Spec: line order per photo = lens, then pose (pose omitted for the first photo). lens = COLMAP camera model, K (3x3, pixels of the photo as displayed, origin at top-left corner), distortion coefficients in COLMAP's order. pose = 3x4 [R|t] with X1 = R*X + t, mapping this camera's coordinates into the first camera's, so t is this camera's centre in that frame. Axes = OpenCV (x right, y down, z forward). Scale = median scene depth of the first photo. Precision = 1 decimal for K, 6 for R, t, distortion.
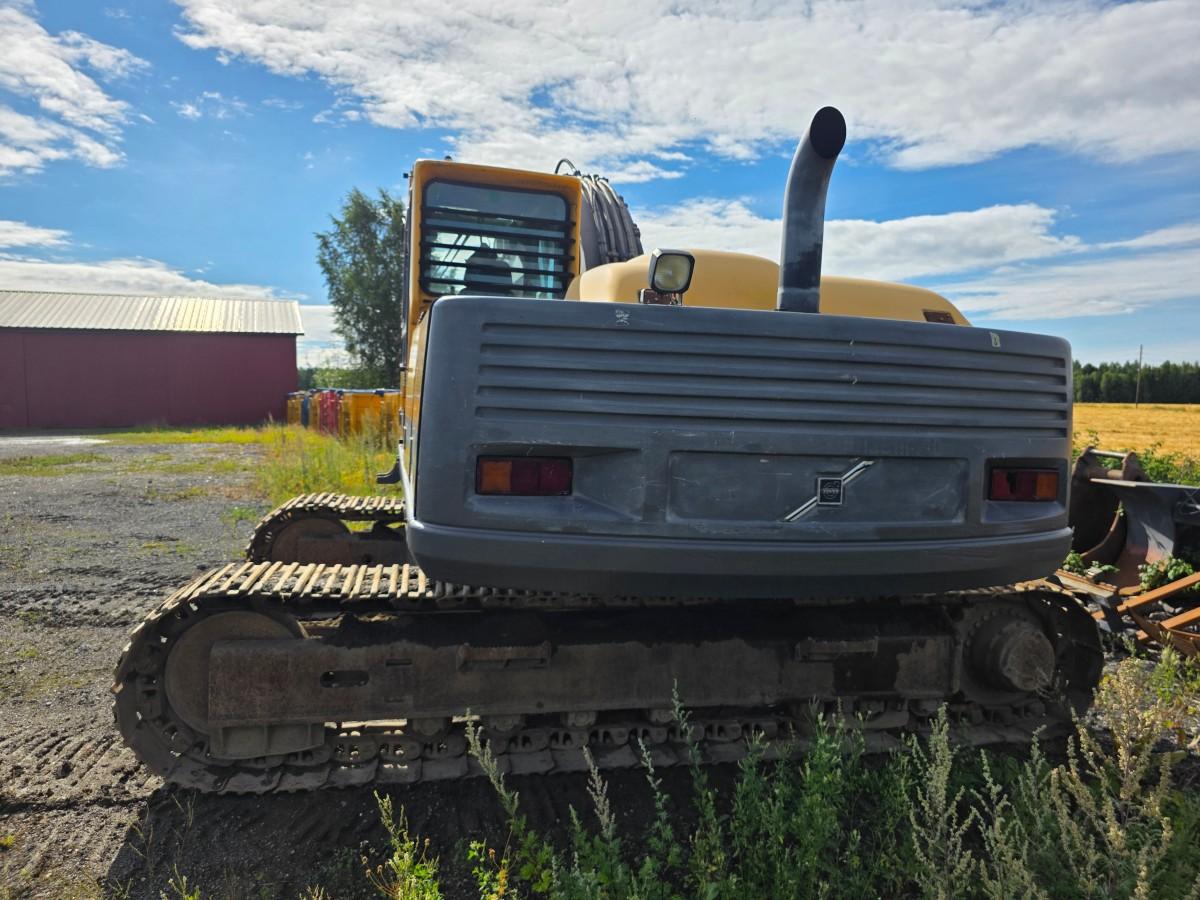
lens RADIAL K [[826.1, 0, 583.9], [0, 826.1, 448.2], [0, 0, 1]] dist [0.058867, -0.049033]
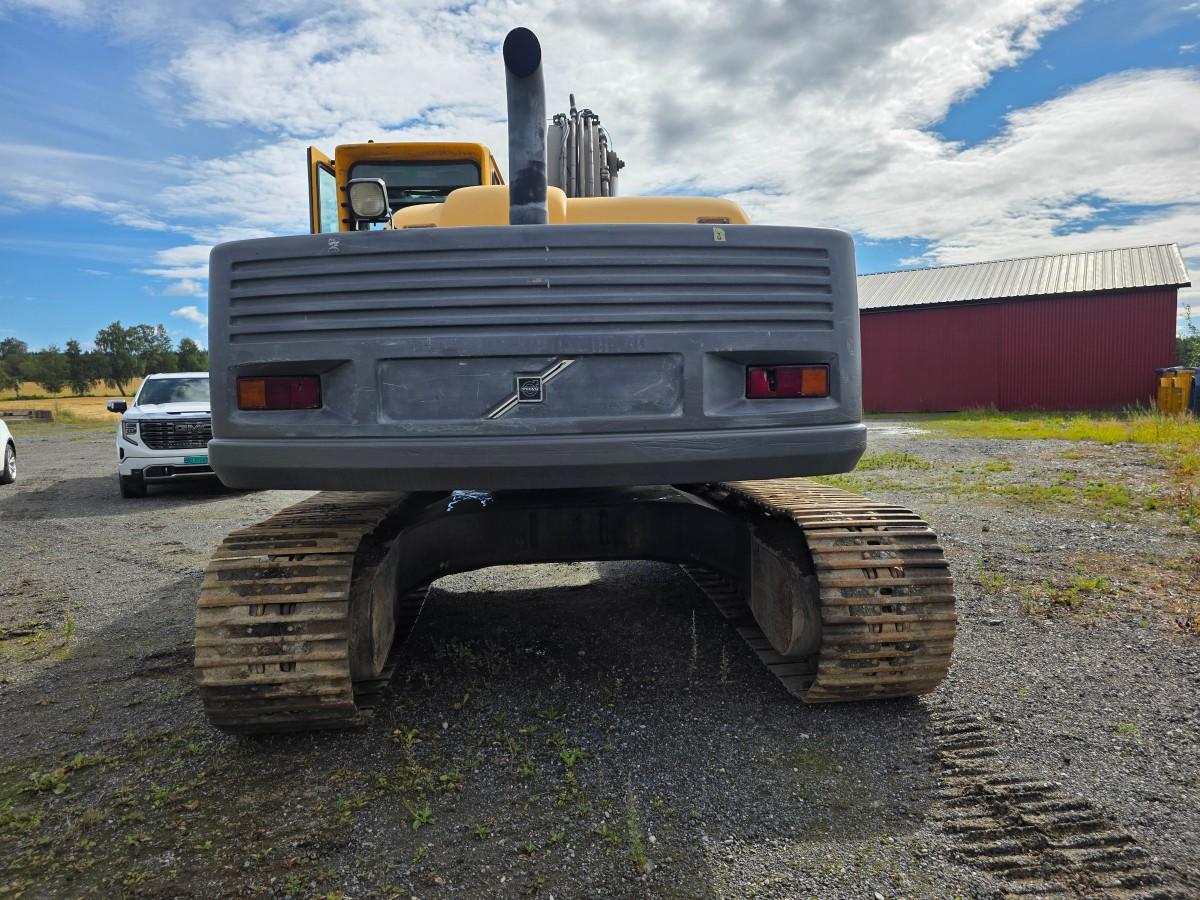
lens RADIAL K [[826.1, 0, 623.8], [0, 826.1, 460.0], [0, 0, 1]] dist [0.058867, -0.049033]
pose [[0.965598, -0.041736, -0.256670, 0.678499], [0.045782, 0.998903, 0.009805, 0.136877], [0.255979, -0.021218, 0.966449, -0.007080]]
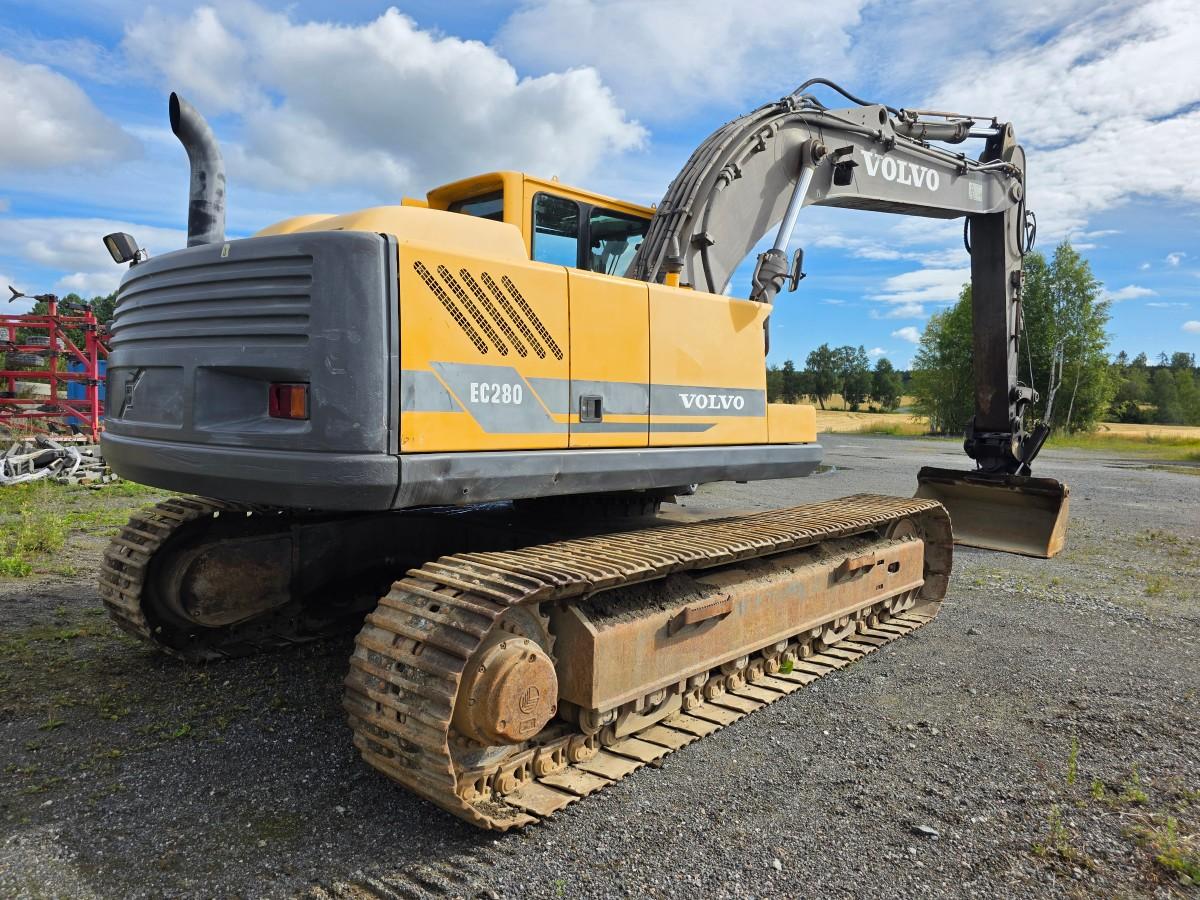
lens RADIAL K [[826.1, 0, 570.7], [0, 826.1, 444.2], [0, 0, 1]] dist [0.058867, -0.049033]
pose [[0.457860, 0.015095, -0.888896, 1.709577], [-0.072115, 0.997192, -0.020212, 0.100296], [0.886095, 0.073357, 0.457663, 0.996325]]
